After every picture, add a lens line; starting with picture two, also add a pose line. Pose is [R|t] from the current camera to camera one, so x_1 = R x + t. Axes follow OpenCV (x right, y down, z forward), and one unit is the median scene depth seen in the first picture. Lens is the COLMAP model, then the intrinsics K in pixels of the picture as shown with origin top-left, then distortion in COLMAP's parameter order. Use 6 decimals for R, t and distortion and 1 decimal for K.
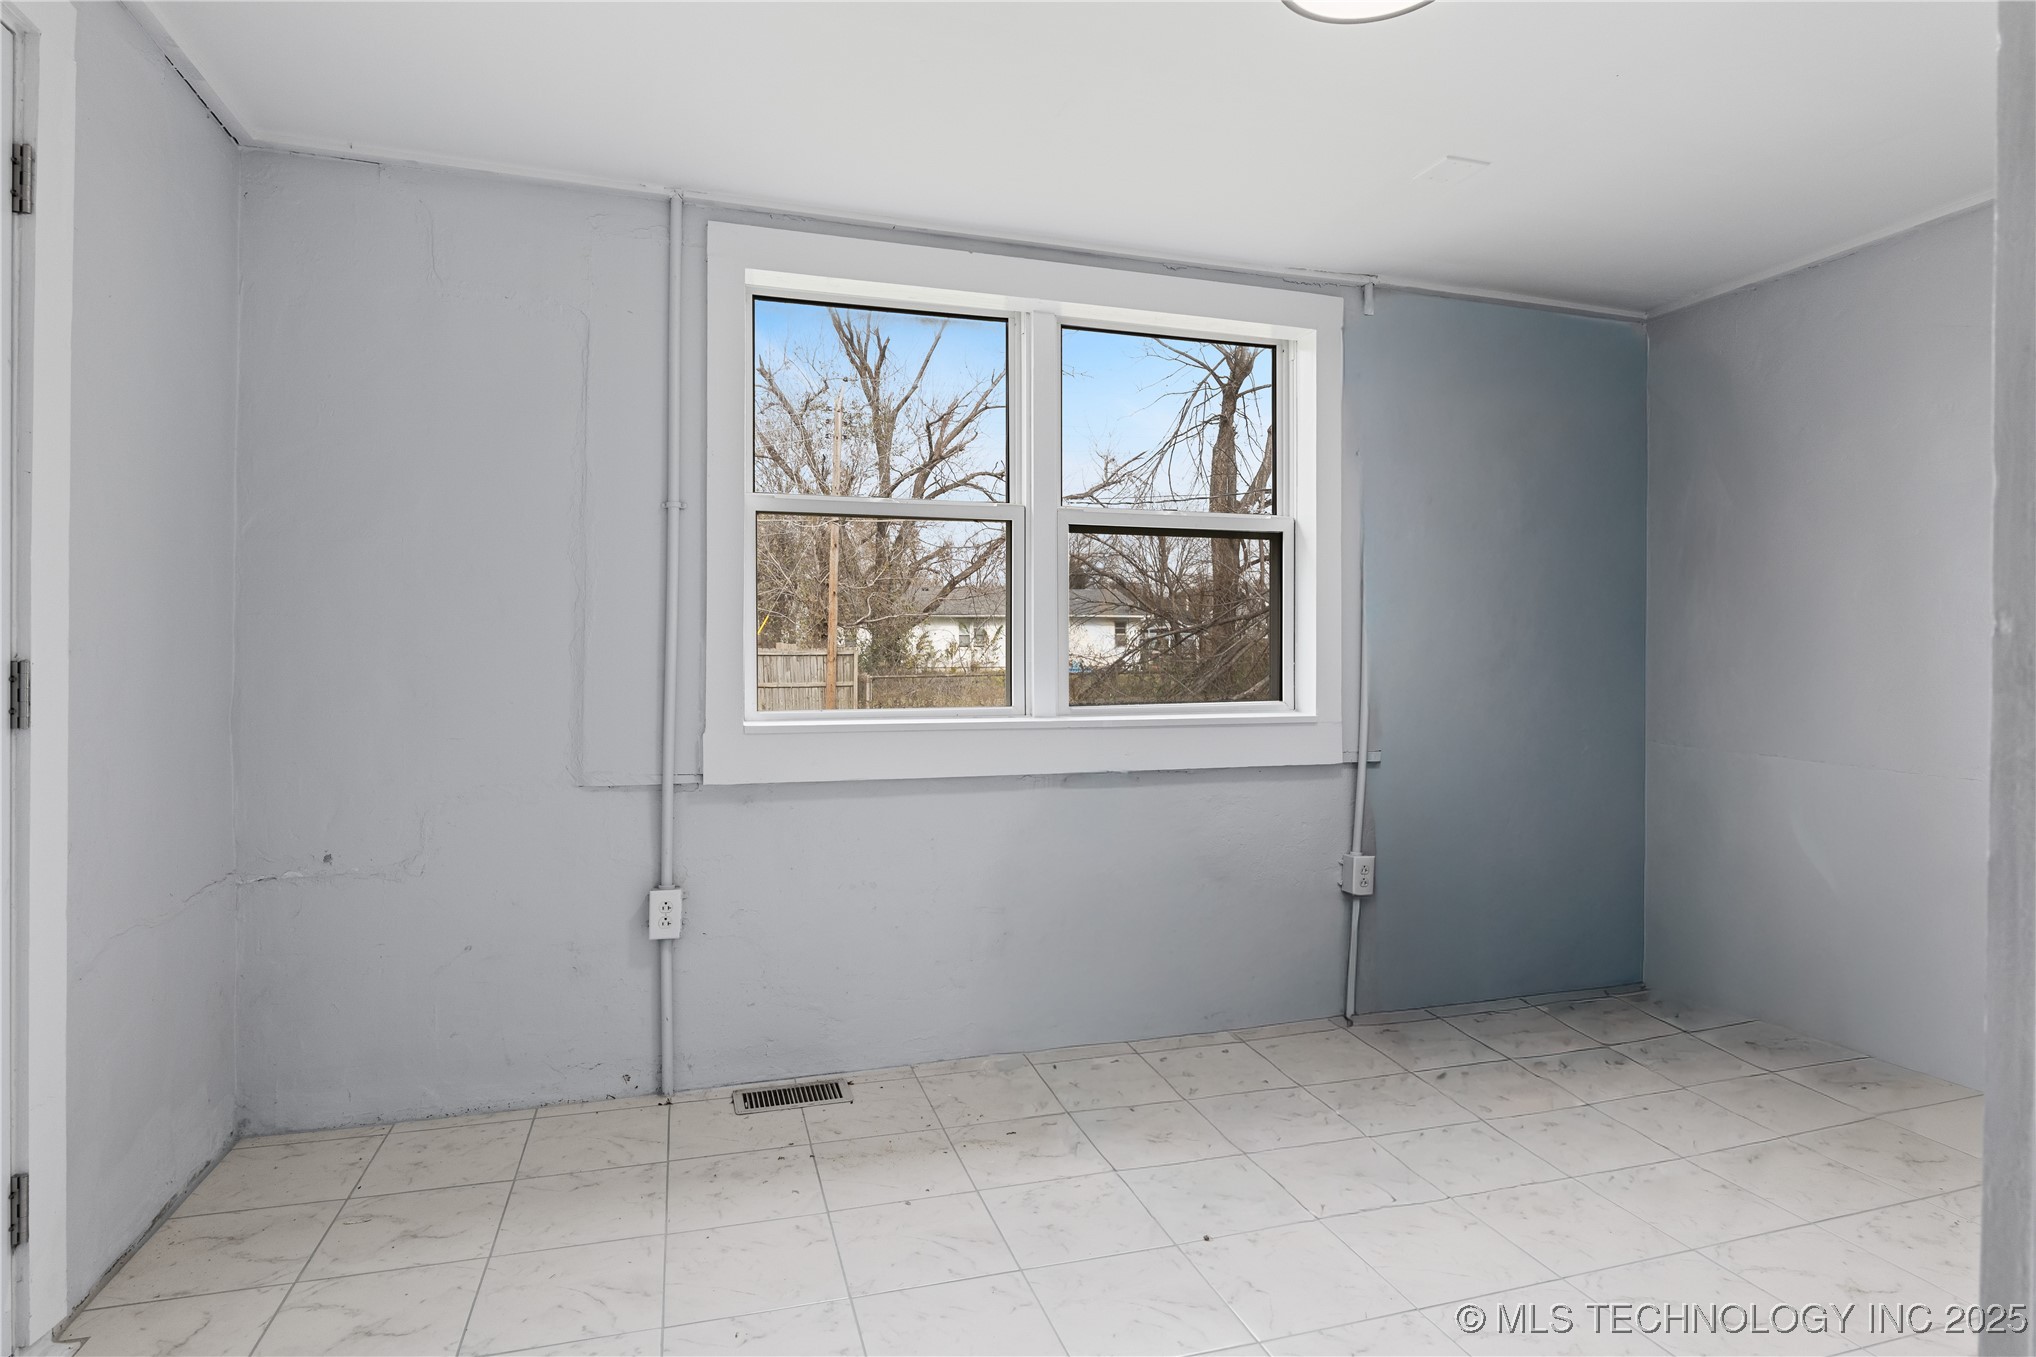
lens RADIAL K [[1080.4, 0, 1023.5], [0, 1080.4, 675.5], [0, 0, 1]] dist [-0.021918, 0.012805]
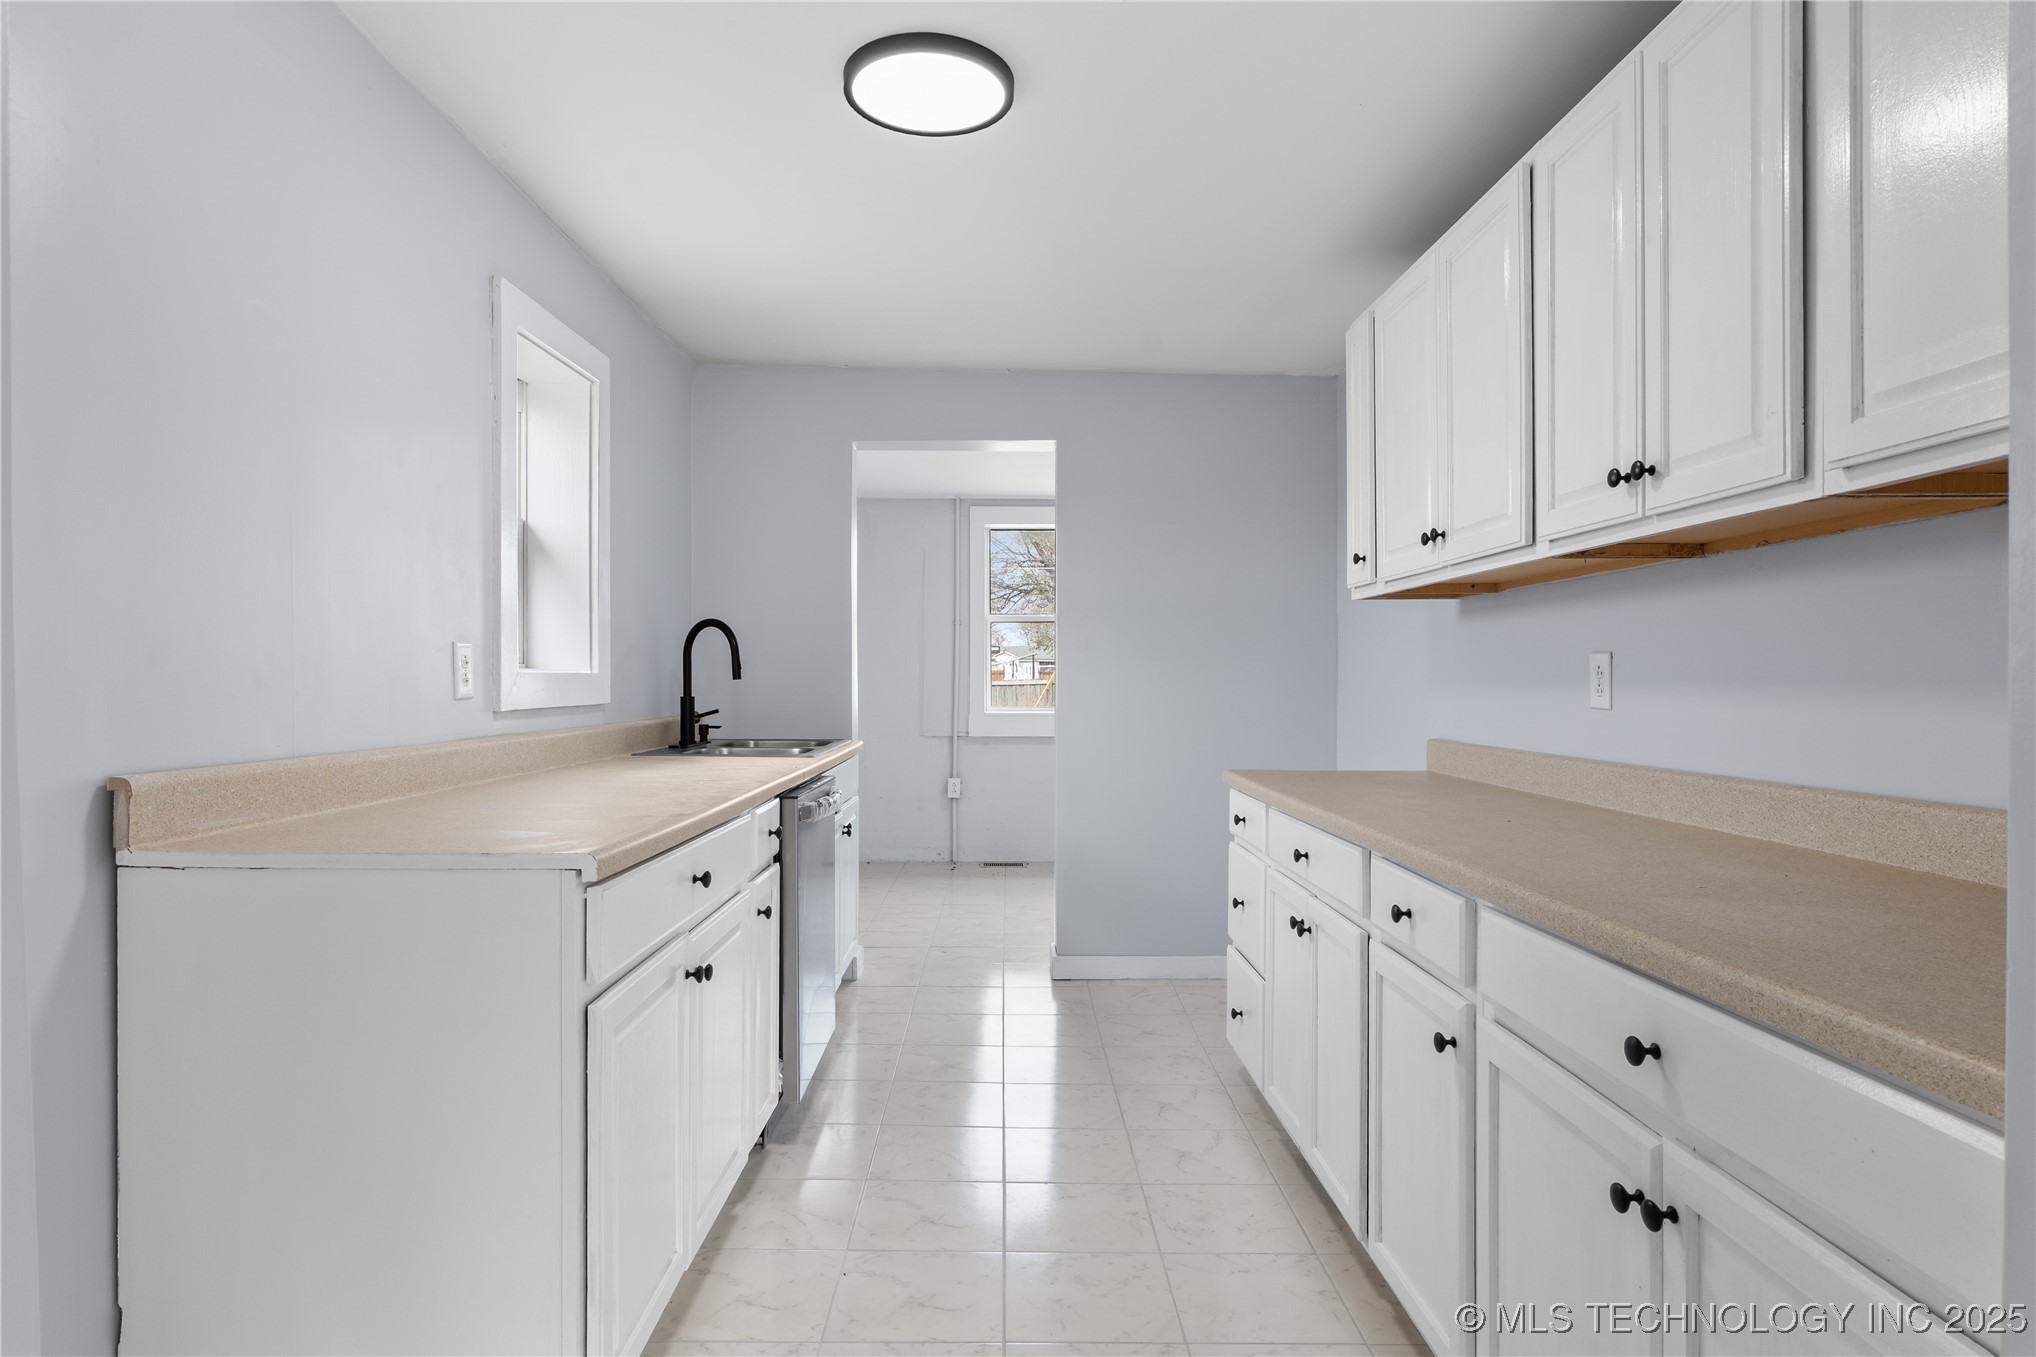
lens RADIAL K [[1080.4, 0, 1023.5], [0, 1080.4, 675.5], [0, 0, 1]] dist [-0.021918, 0.012805]
pose [[0.961402, 0.000102, -0.275148, 0.497669], [0.000292, 0.999999, 0.001389, -0.040322], [0.275148, -0.001416, 0.961401, -1.324640]]
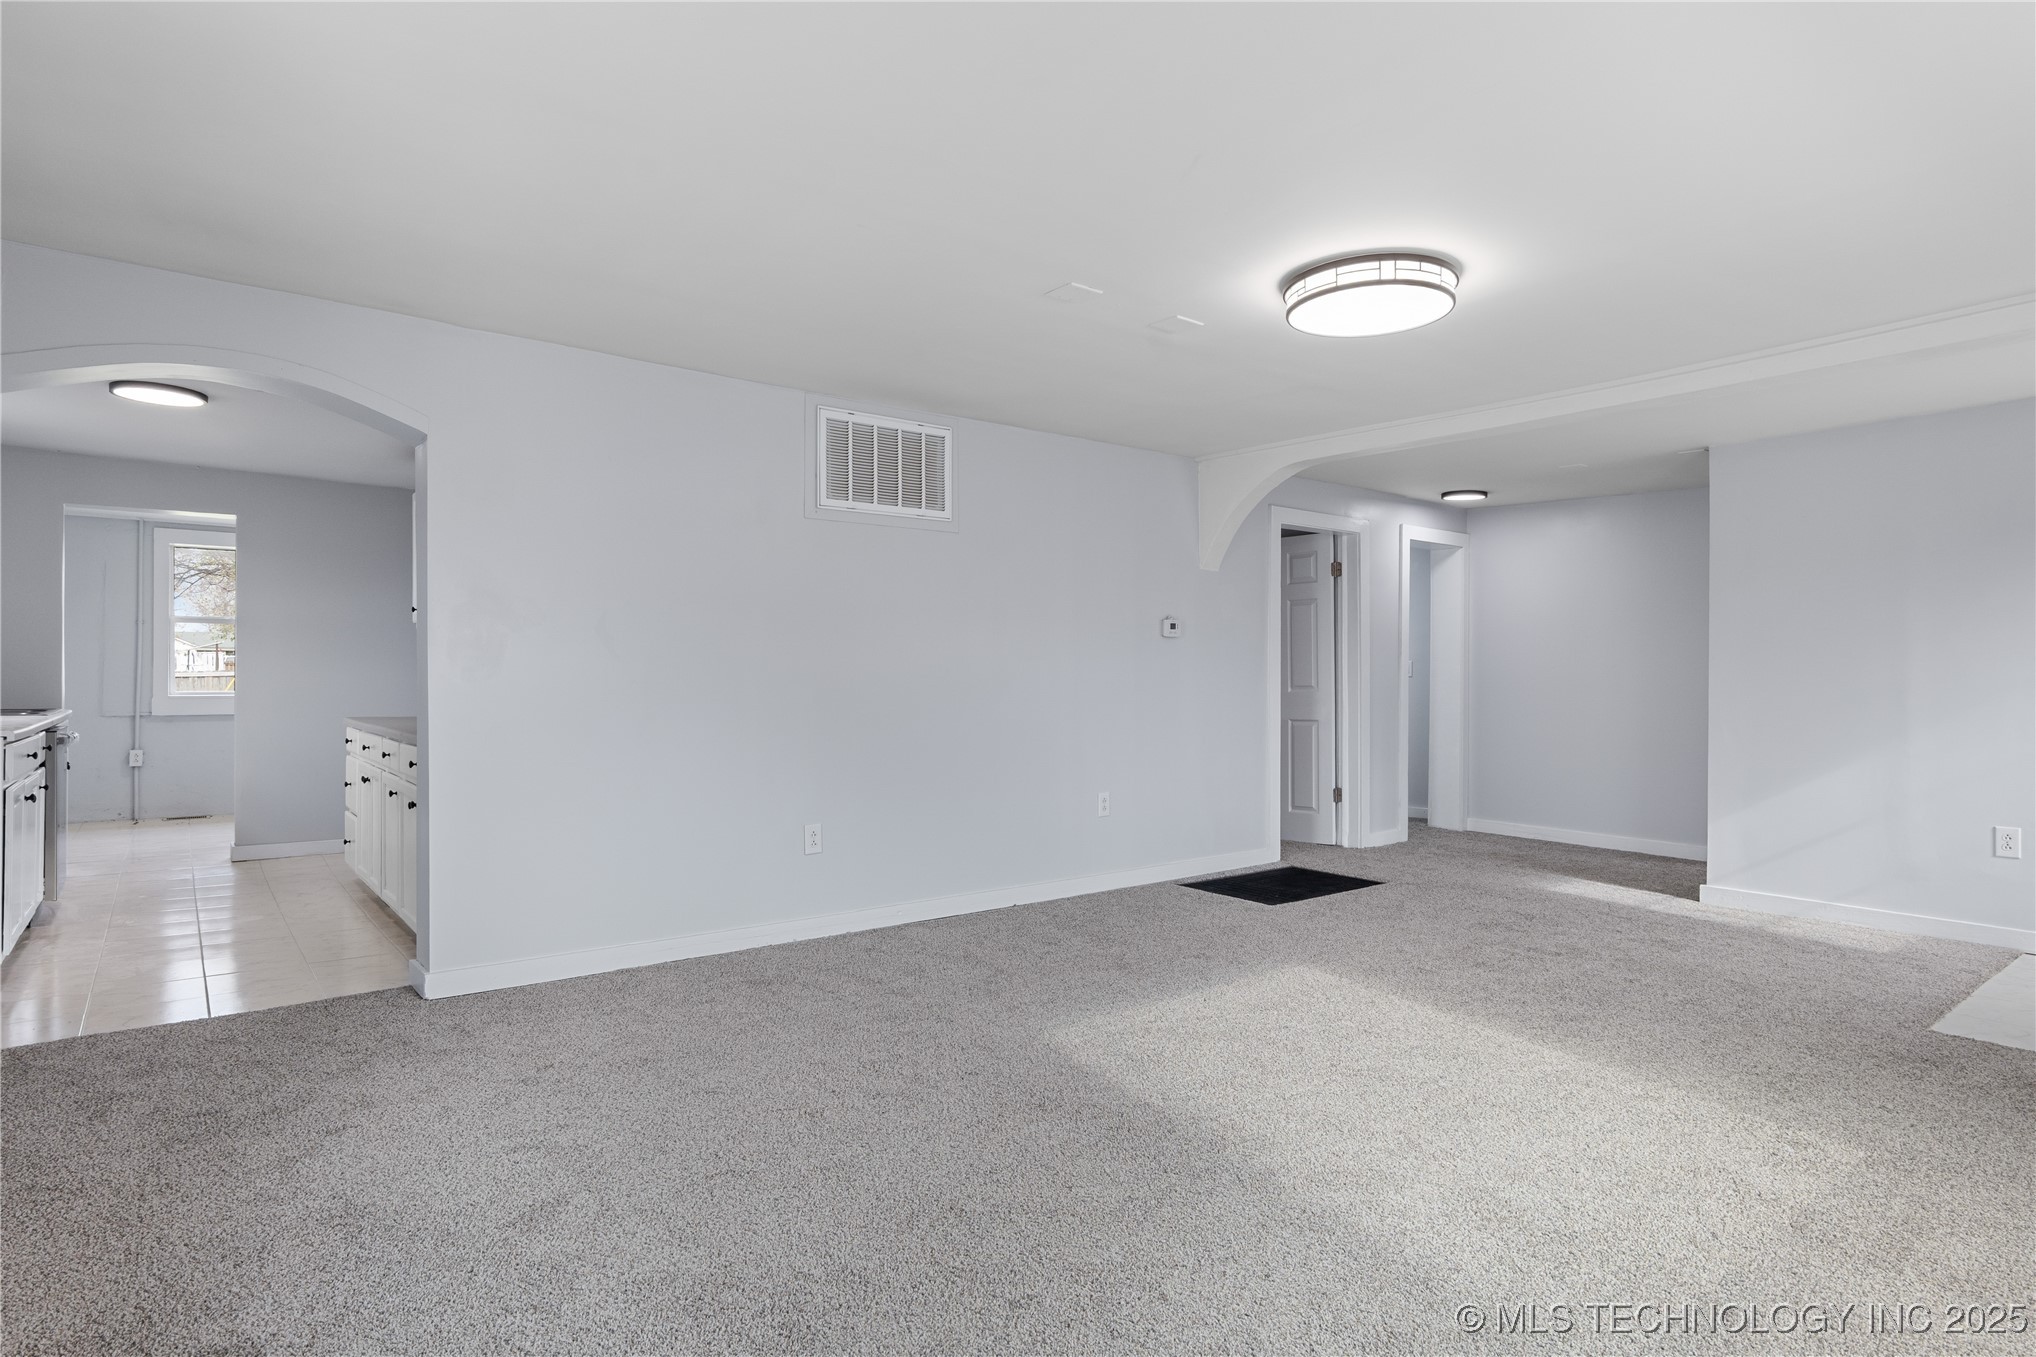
lens RADIAL K [[1094.3, 0, 1022.7], [0, 1094.3, 673.1], [0, 0, 1]] dist [-0.005007, 0.000323]
pose [[0.933678, 0.005026, 0.358078, 0.876923], [-0.006297, 0.999977, 0.002384, -0.039127], [-0.358058, -0.004480, 0.933688, -2.697215]]
